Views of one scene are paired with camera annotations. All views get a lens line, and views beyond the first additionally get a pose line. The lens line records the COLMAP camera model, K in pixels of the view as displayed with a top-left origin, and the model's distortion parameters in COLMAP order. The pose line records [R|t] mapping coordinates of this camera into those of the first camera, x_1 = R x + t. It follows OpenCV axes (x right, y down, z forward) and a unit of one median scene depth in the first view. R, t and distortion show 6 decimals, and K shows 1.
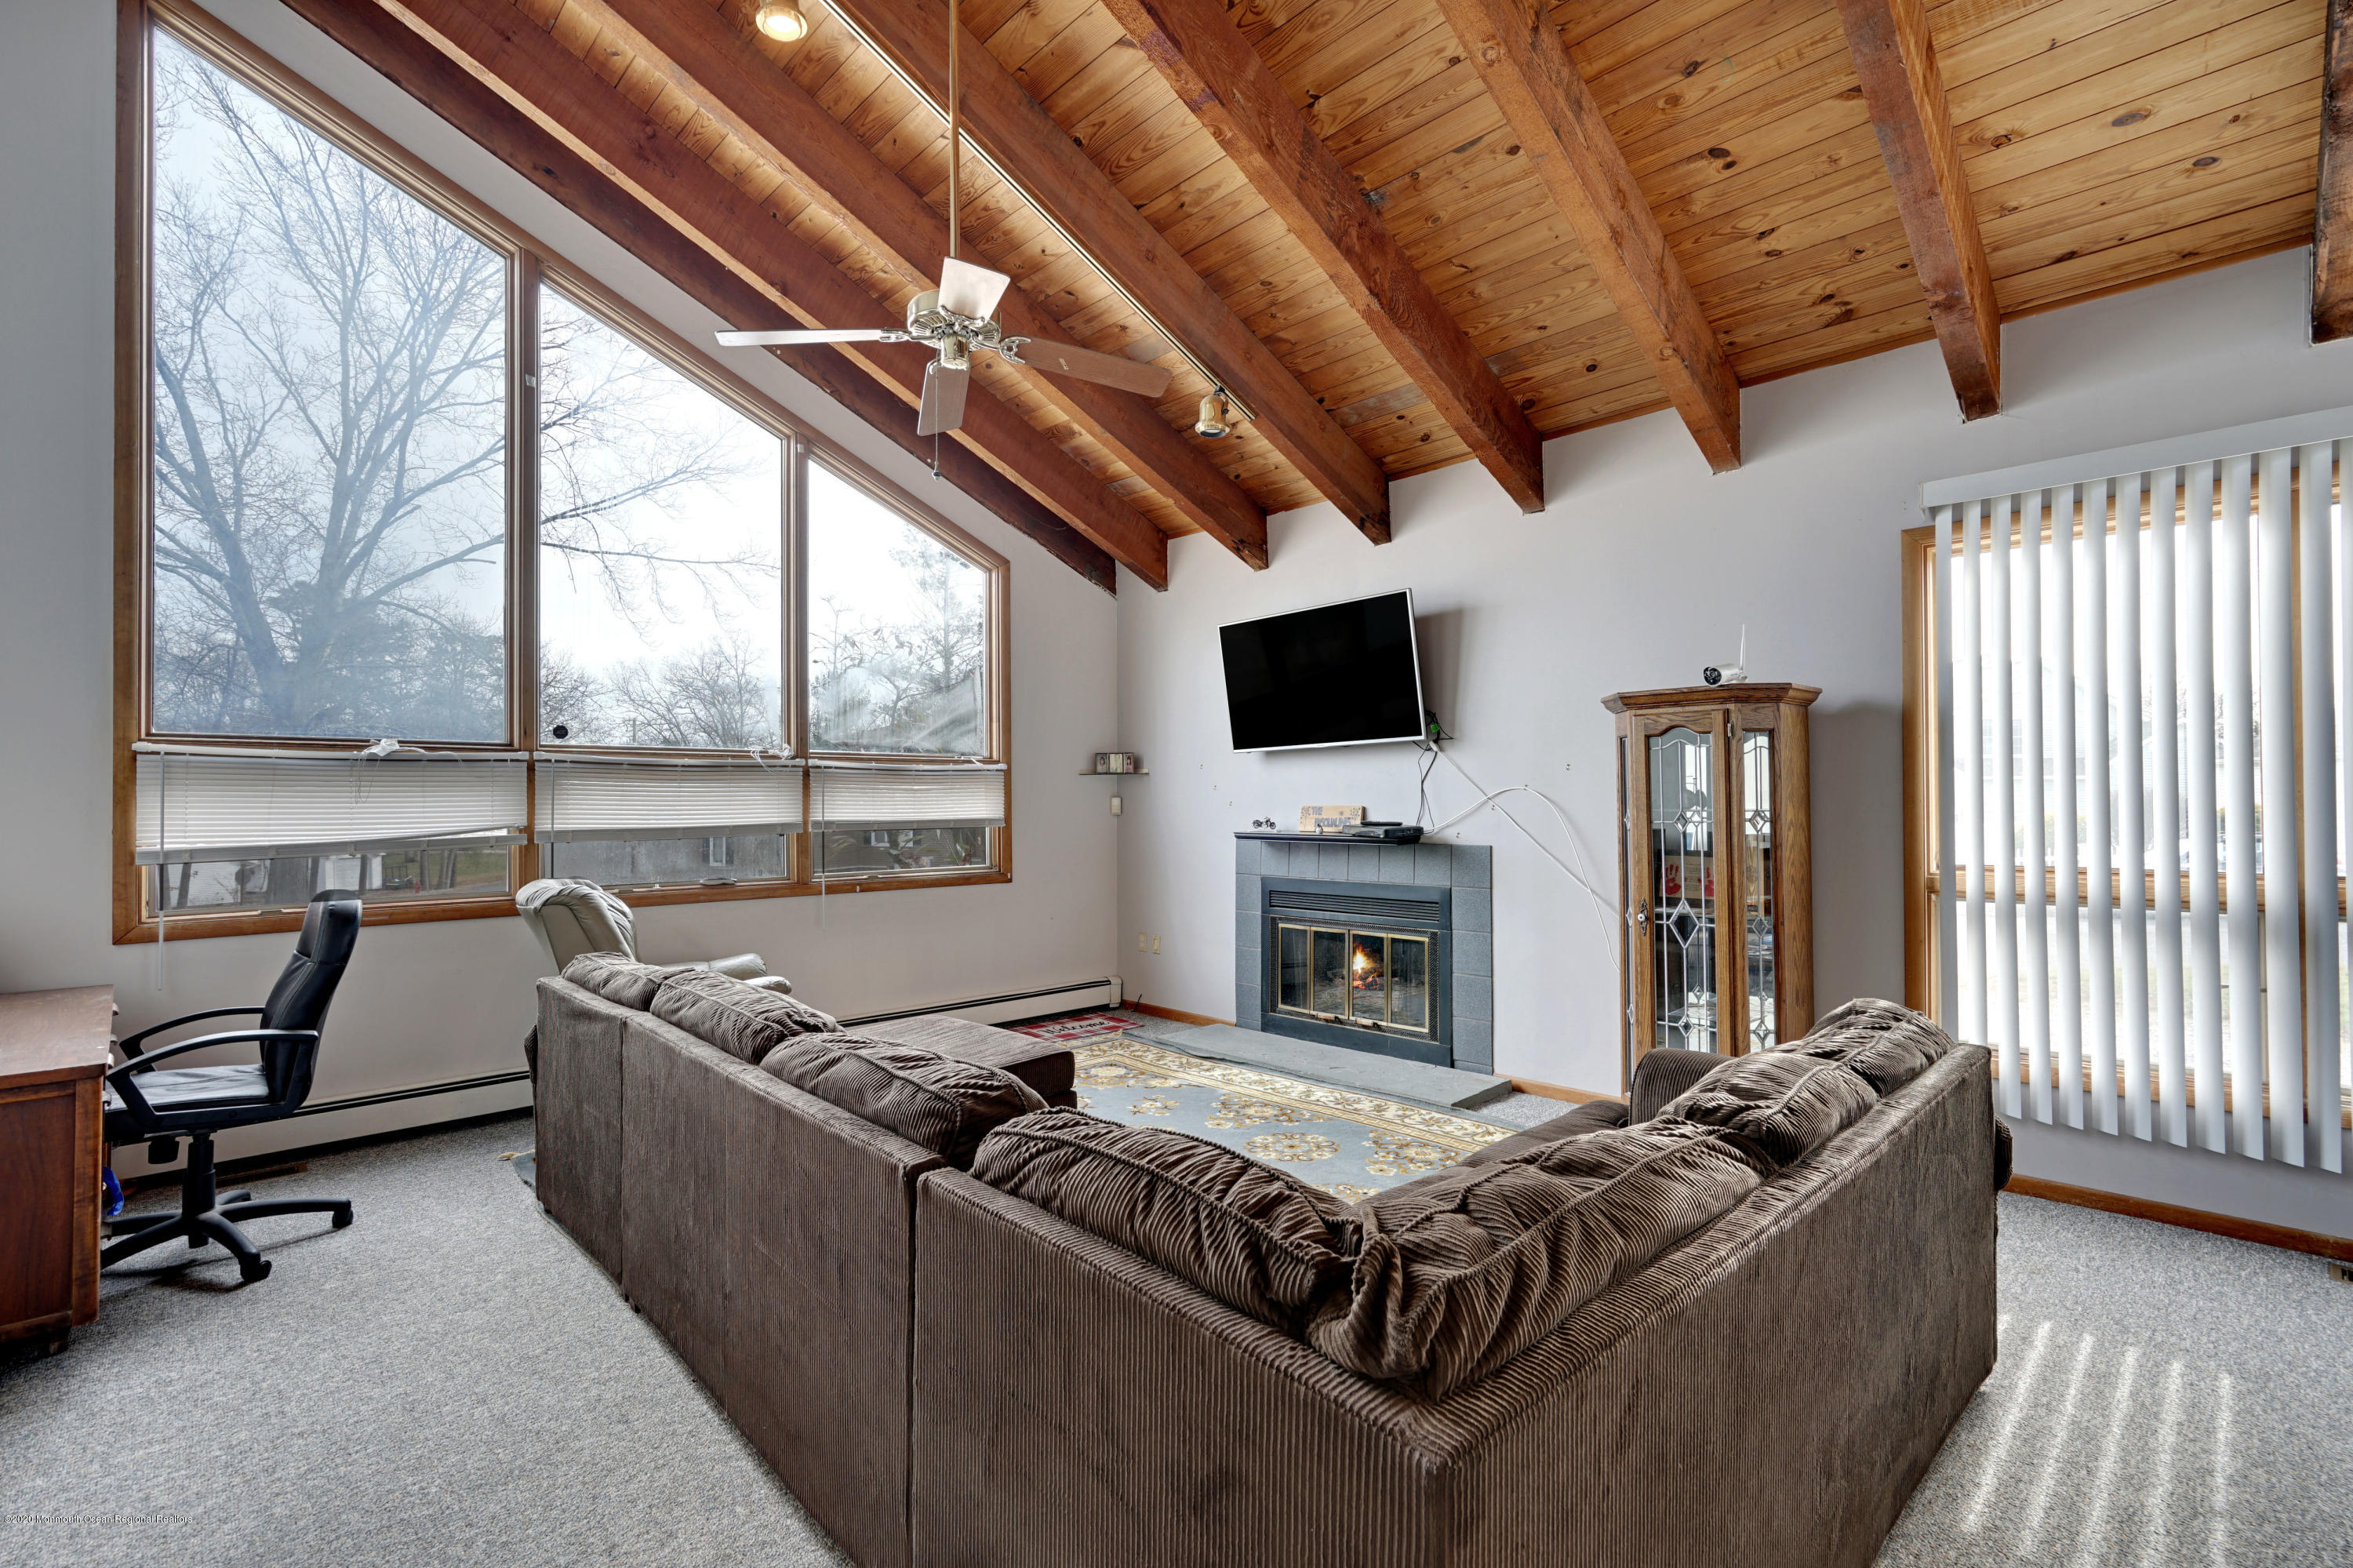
lens RADIAL K [[1054.8, 0, 1176.7], [0, 1054.8, 787.2], [0, 0, 1]] dist [-0.003540, 0.001651]
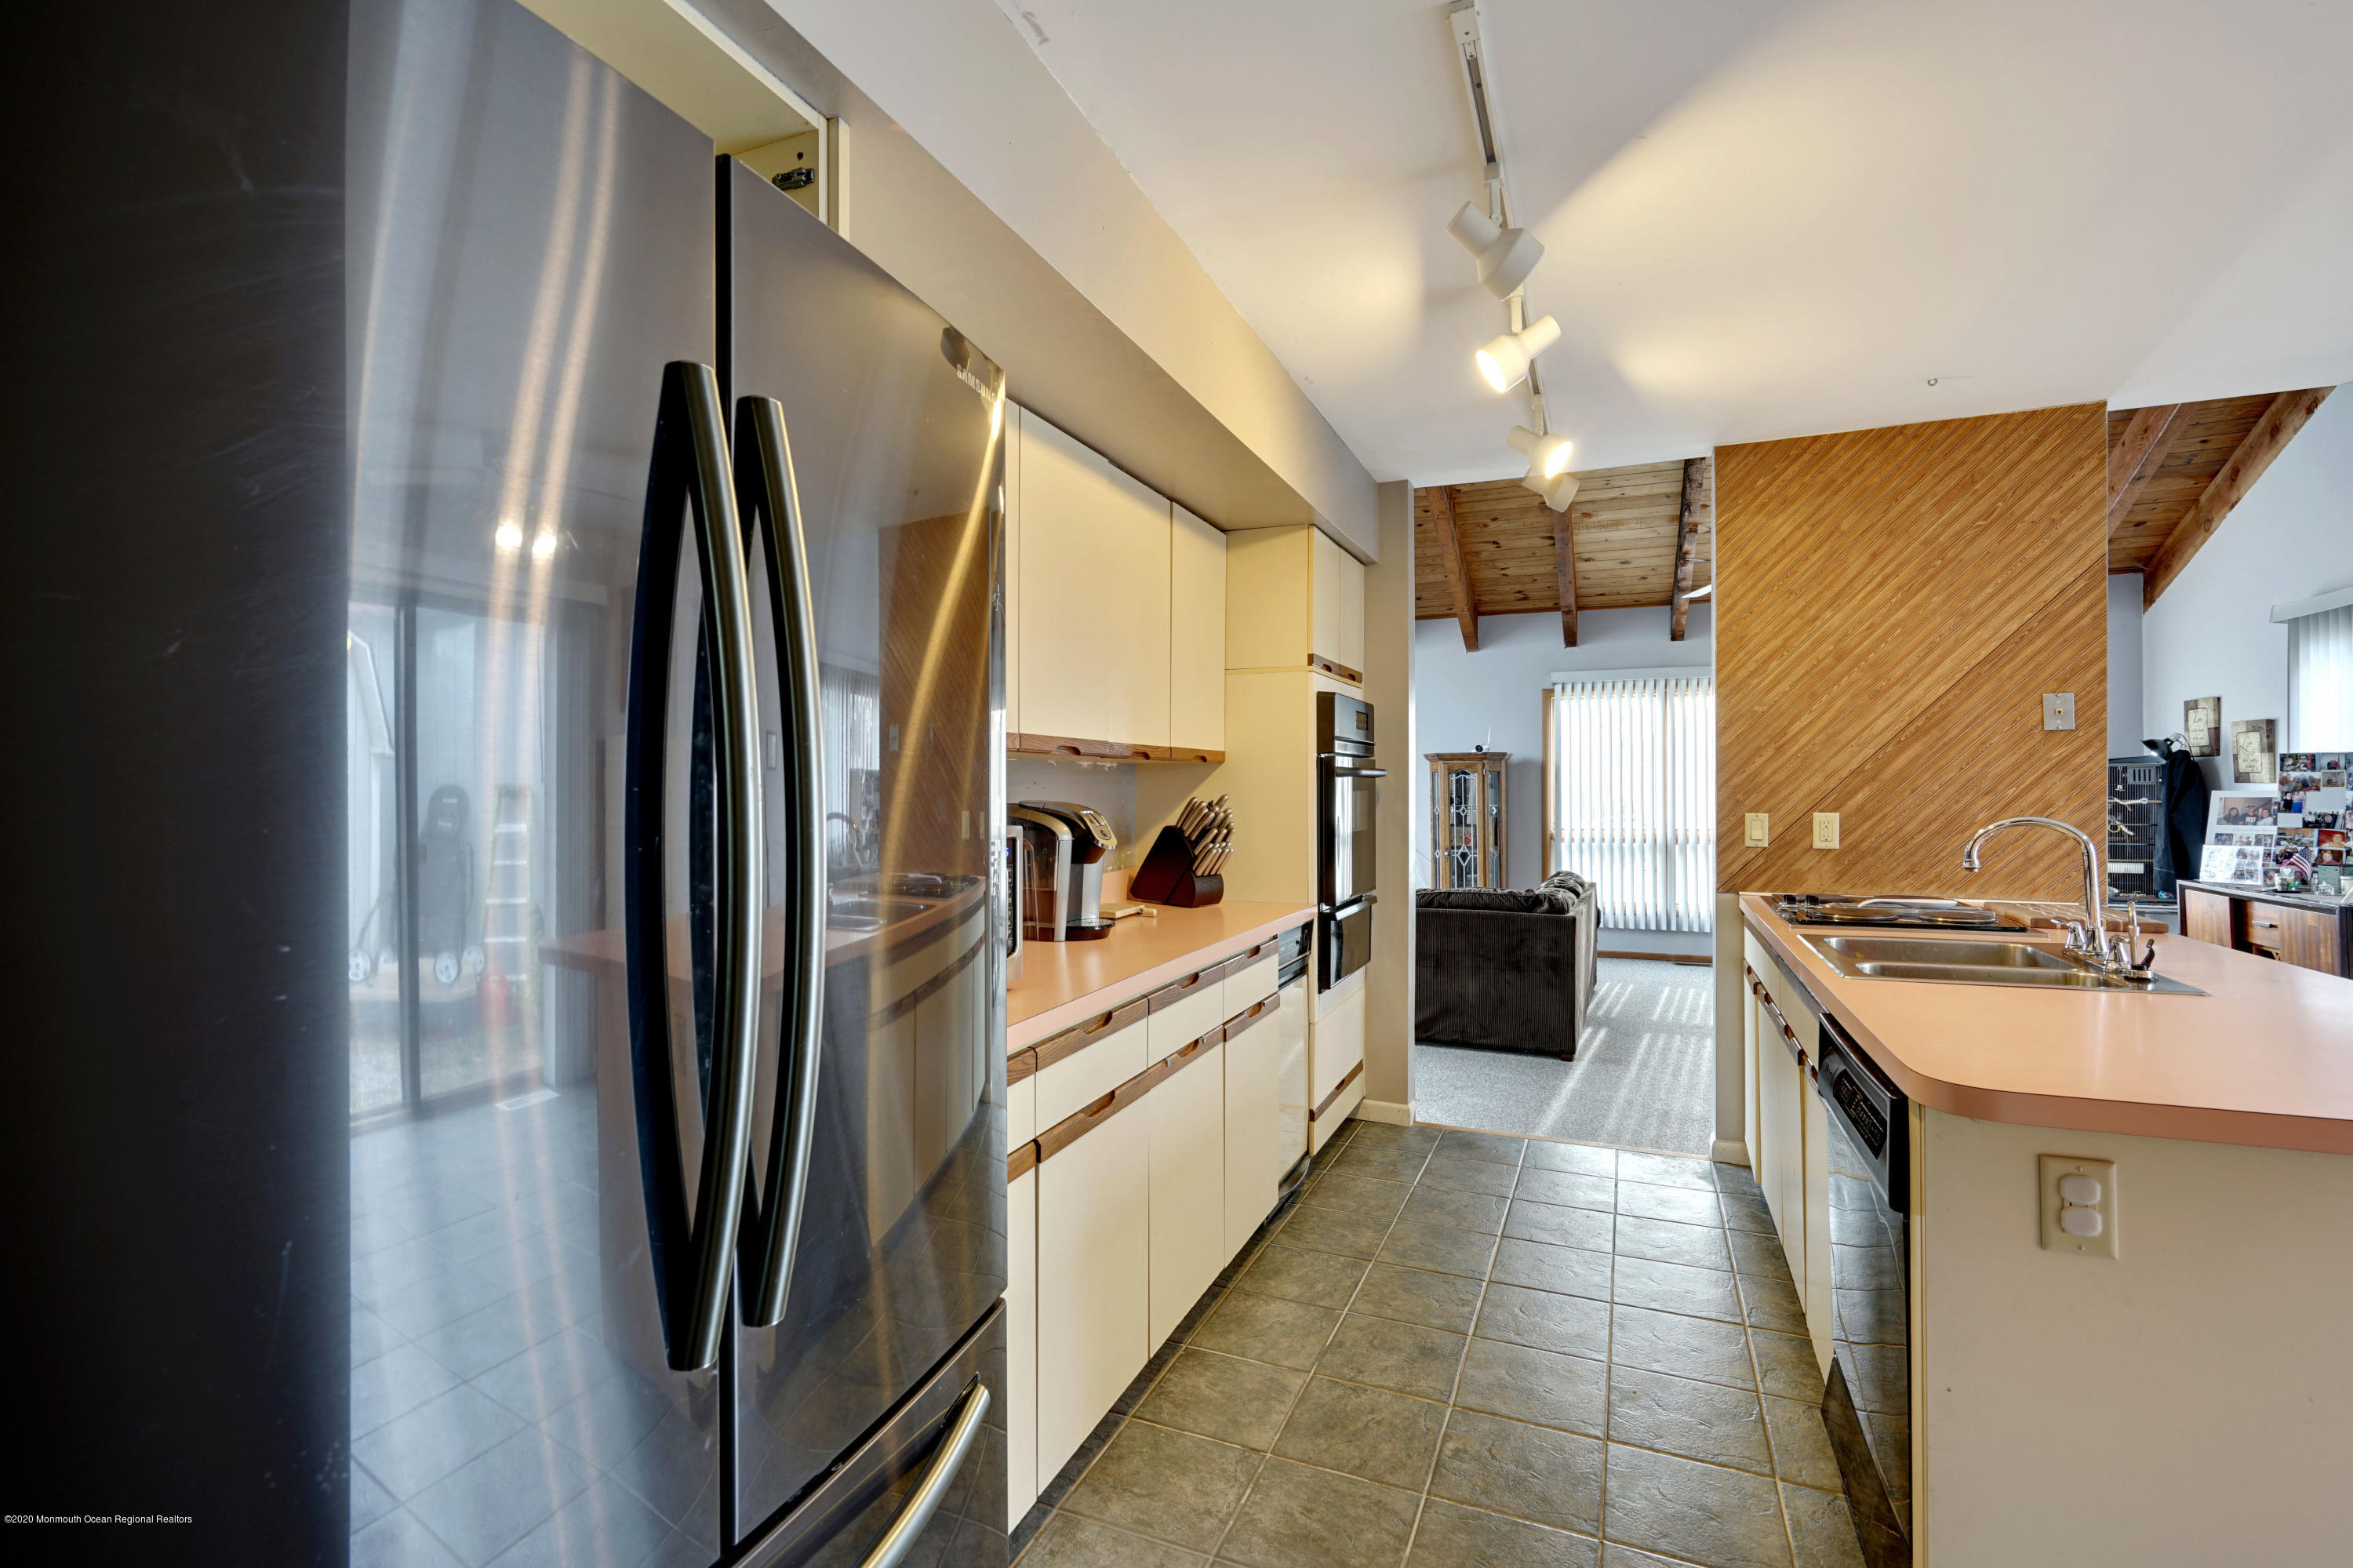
lens RADIAL K [[1054.8, 0, 1178.8], [0, 1054.8, 786.7], [0, 0, 1]] dist [-0.003540, 0.001651]
pose [[0.920789, 0.003163, 0.390049, -0.771685], [-0.005821, 0.999967, 0.005633, -0.023046], [-0.390018, -0.007457, 0.920777, -0.679777]]
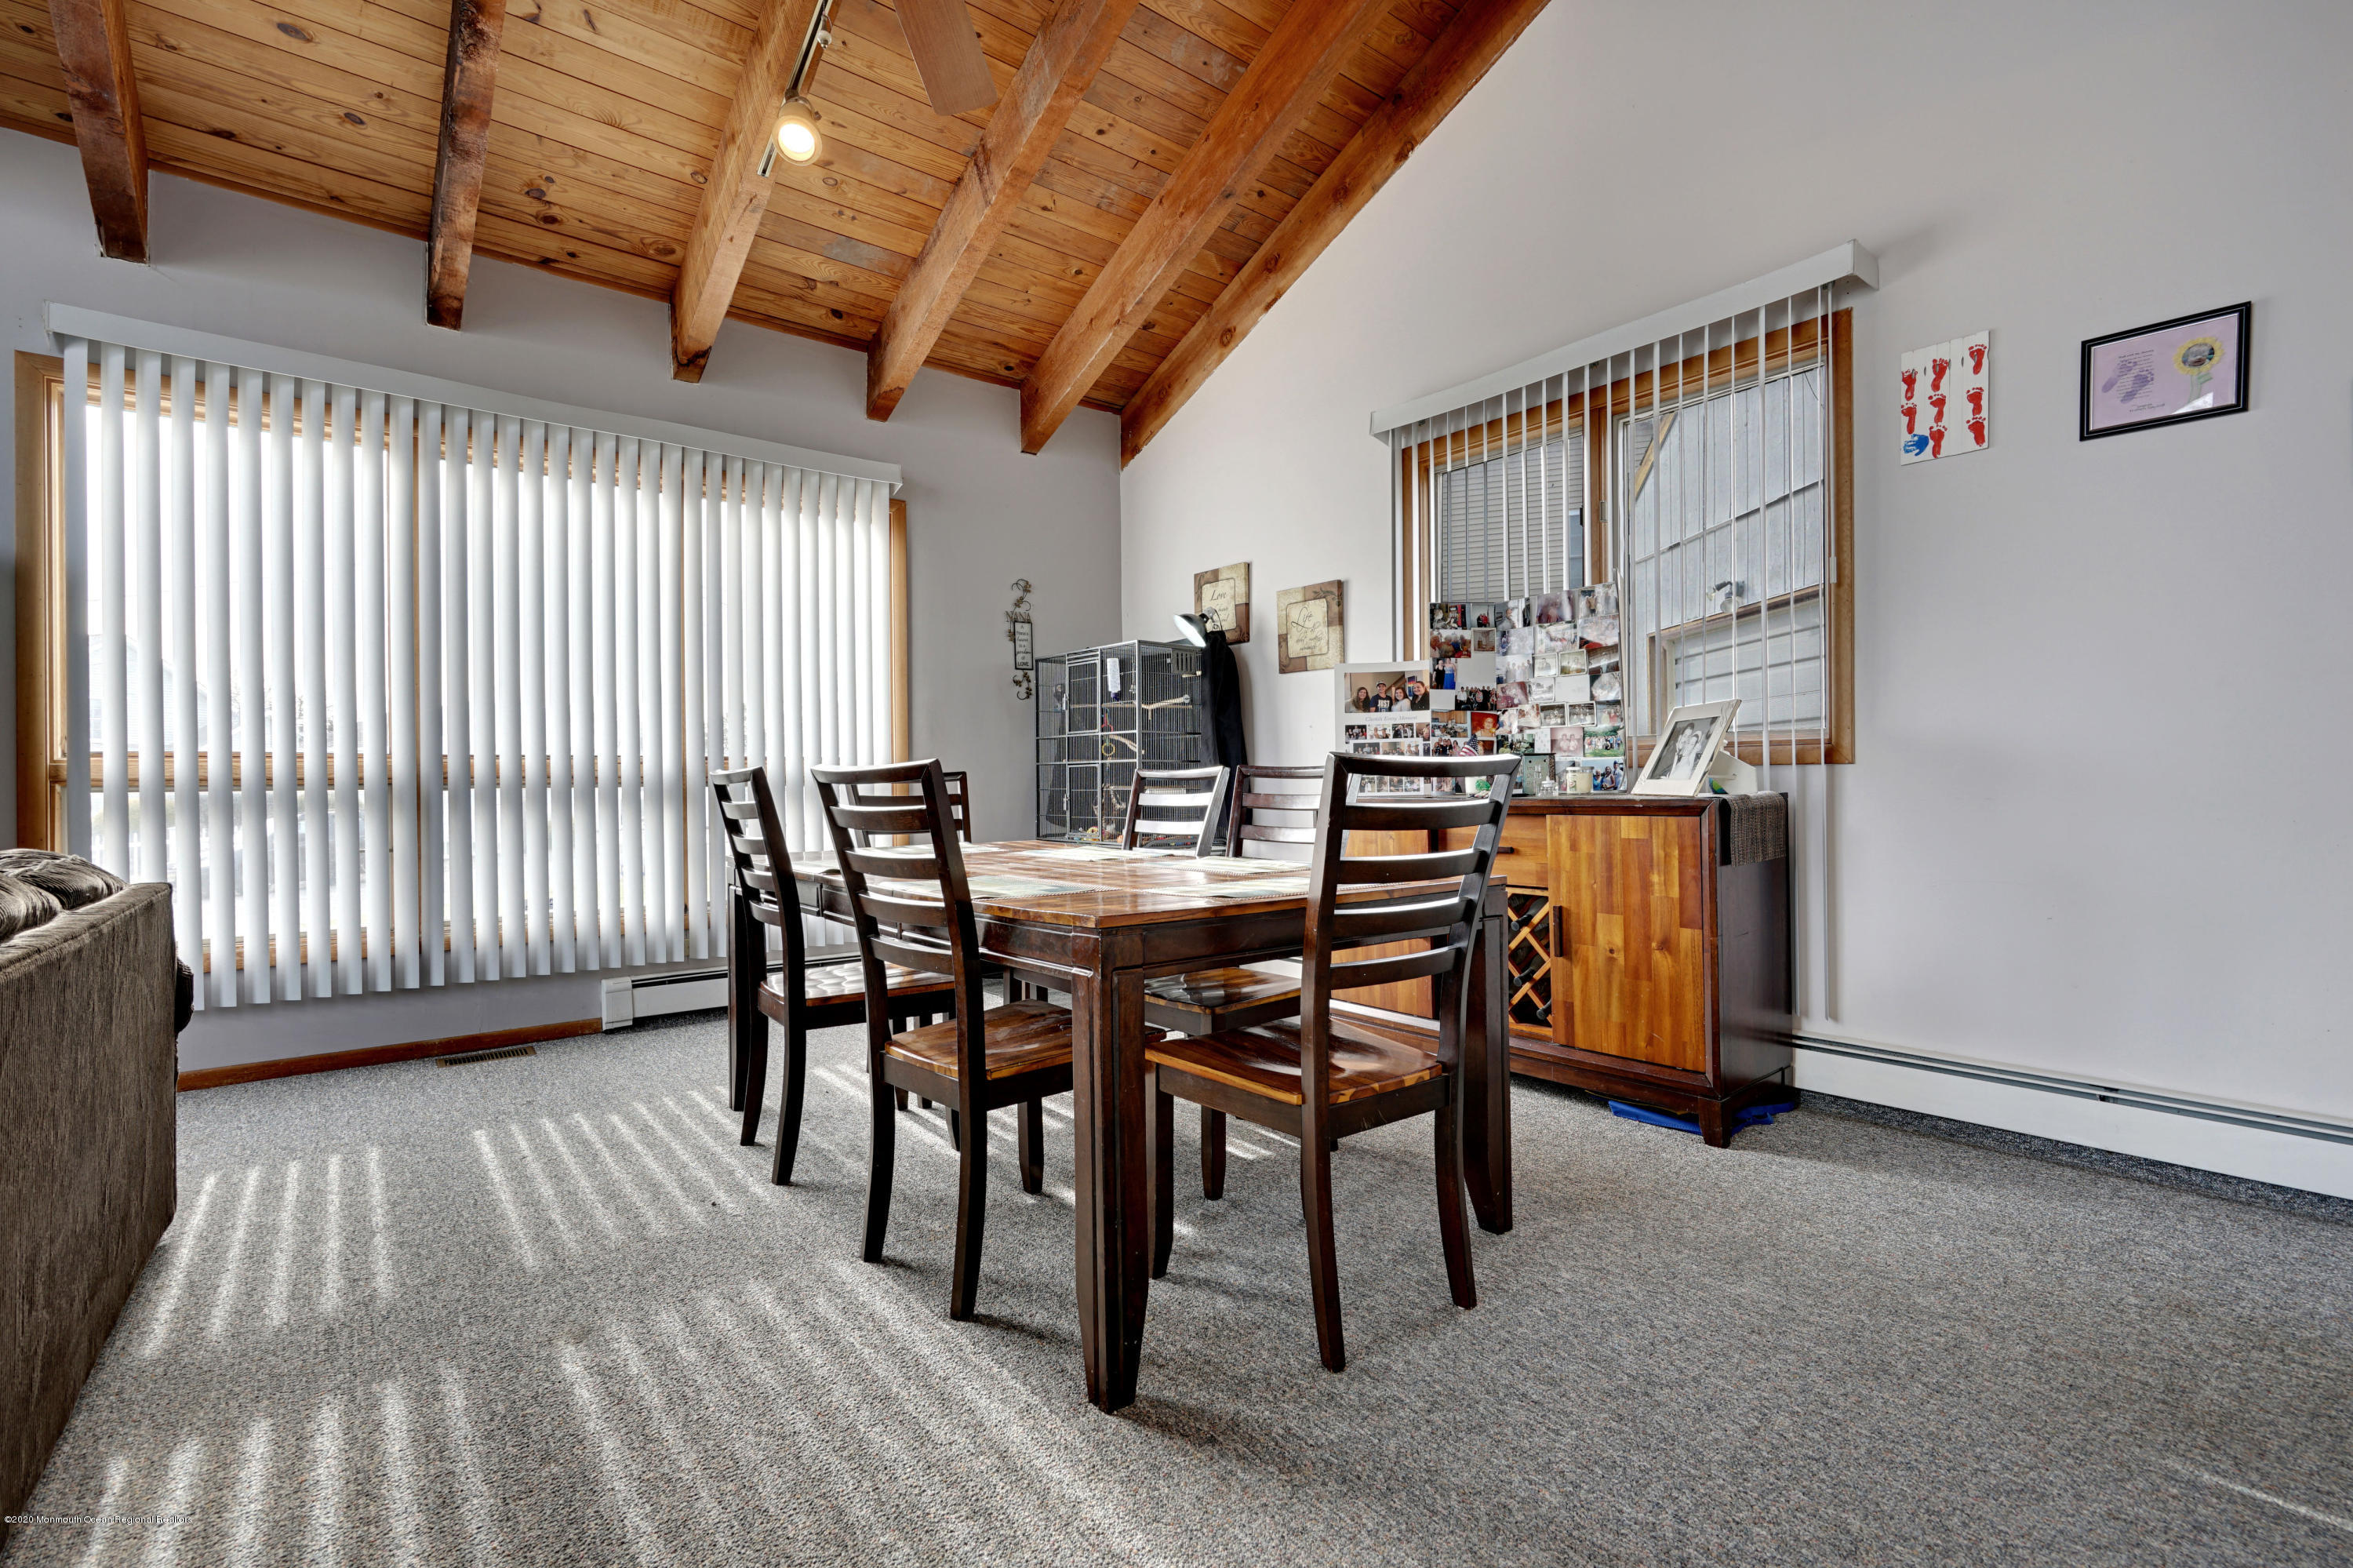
lens RADIAL K [[1054.8, 0, 1182.4], [0, 1054.8, 788.1], [0, 0, 1]] dist [-0.003540, 0.001651]
pose [[0.091069, 0.002104, 0.995842, -0.044101], [-0.002461, 0.999995, -0.001888, 0.077861], [-0.995842, -0.002279, 0.091074, 0.002035]]
